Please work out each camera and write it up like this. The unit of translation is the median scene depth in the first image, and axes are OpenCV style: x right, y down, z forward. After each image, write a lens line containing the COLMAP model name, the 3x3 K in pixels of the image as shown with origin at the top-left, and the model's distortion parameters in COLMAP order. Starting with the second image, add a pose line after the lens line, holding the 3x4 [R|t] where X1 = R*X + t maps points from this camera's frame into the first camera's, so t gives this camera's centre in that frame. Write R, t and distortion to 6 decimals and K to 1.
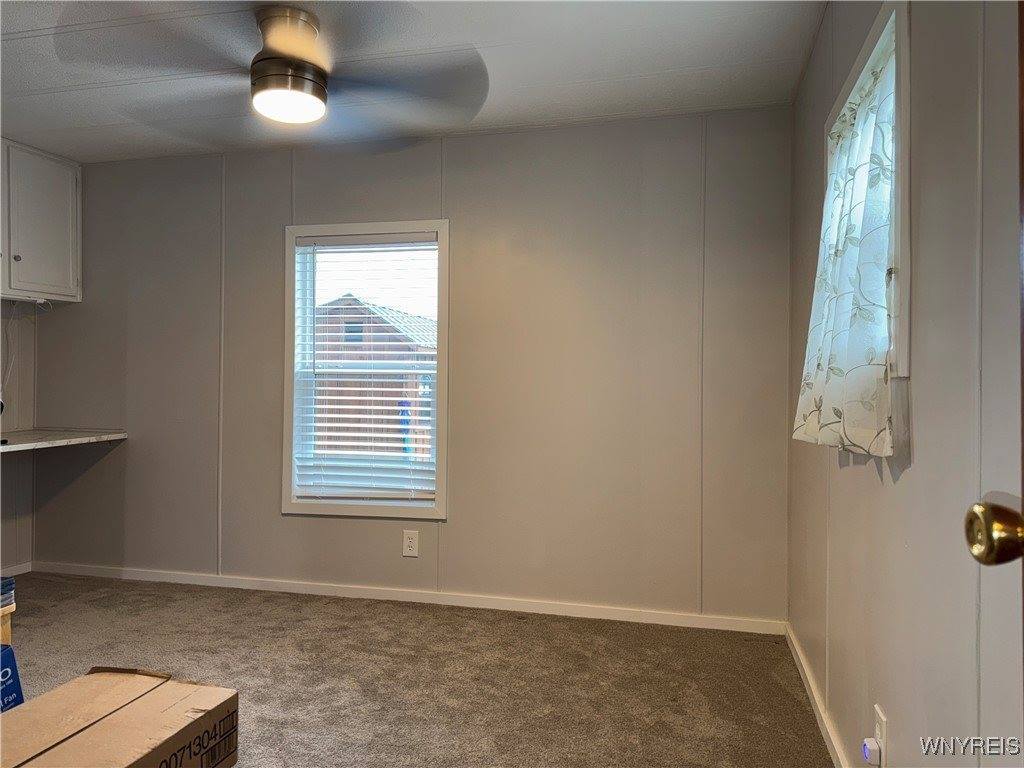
lens RADIAL K [[717.8, 0, 511.6], [0, 717.8, 382.5], [0, 0, 1]] dist [0.073603, -0.089600]
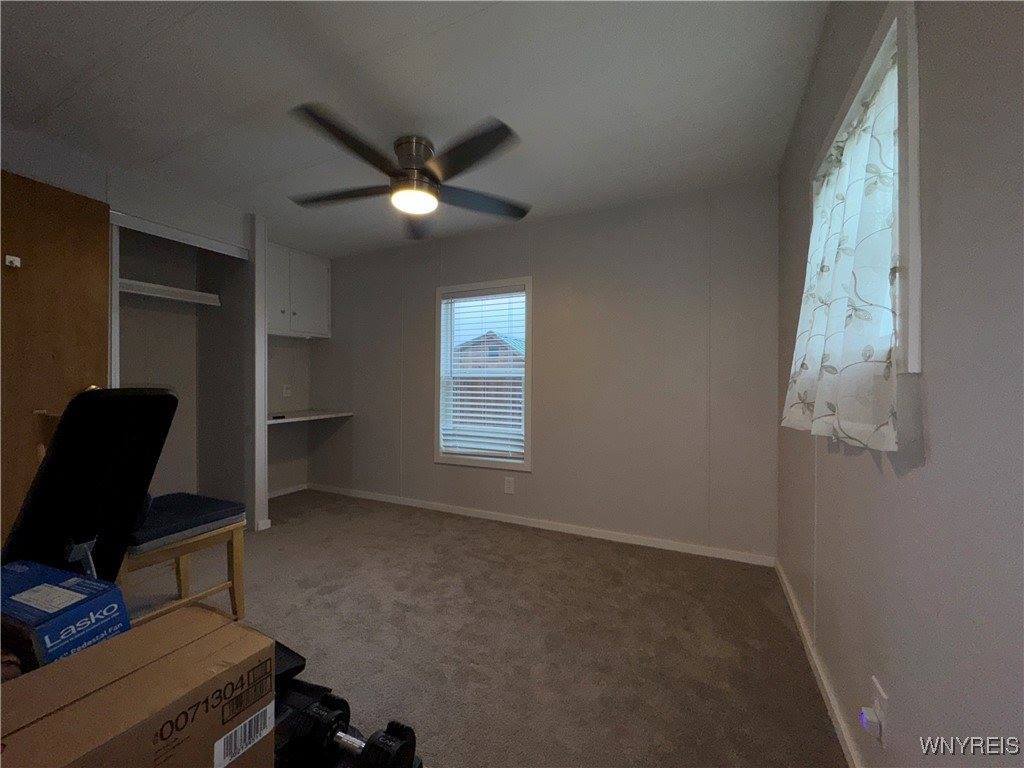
lens RADIAL K [[408.3, 0, 511.3], [0, 408.3, 382.3], [0, 0, 1]] dist [-0.002138, 0.000797]
pose [[0.978843, -0.005703, -0.204531, 0.055078], [0.005705, 0.999984, -0.000580, 0.001015], [0.204531, -0.000599, 0.978860, 0.163633]]
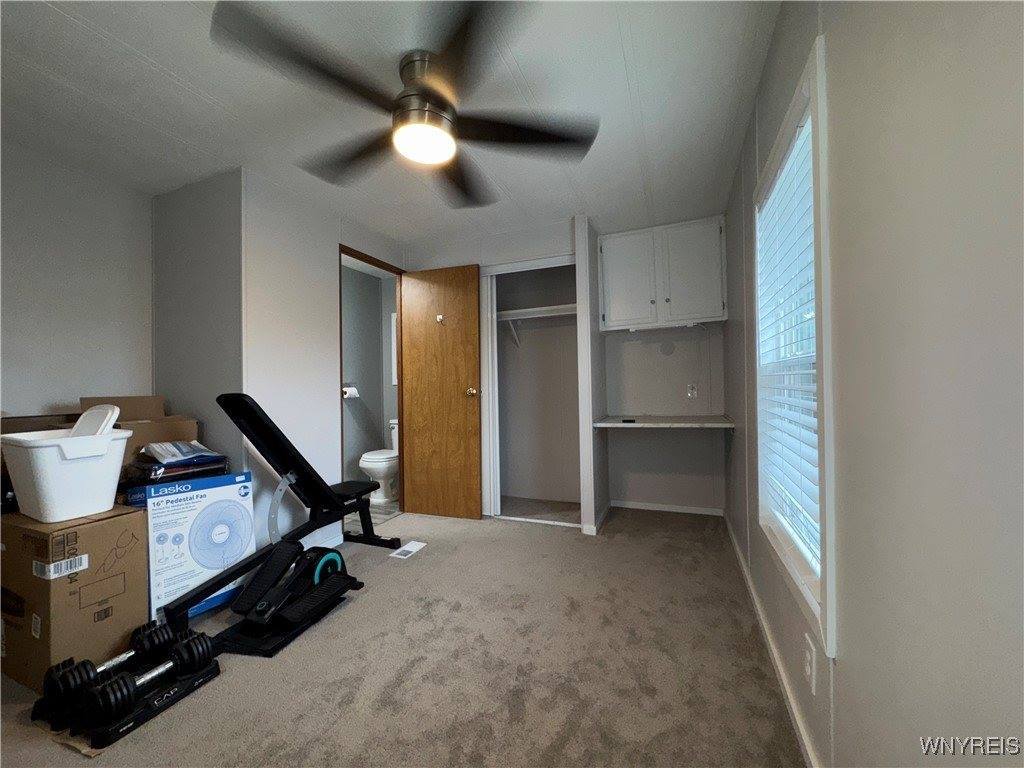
lens RADIAL K [[408.3, 0, 512.8], [0, 408.3, 384.1], [0, 0, 1]] dist [-0.002138, 0.000797]
pose [[-0.135707, -0.007427, -0.990721, 0.249387], [0.025915, 0.999603, -0.011043, 0.004862], [0.990410, -0.027173, -0.135461, 0.982478]]
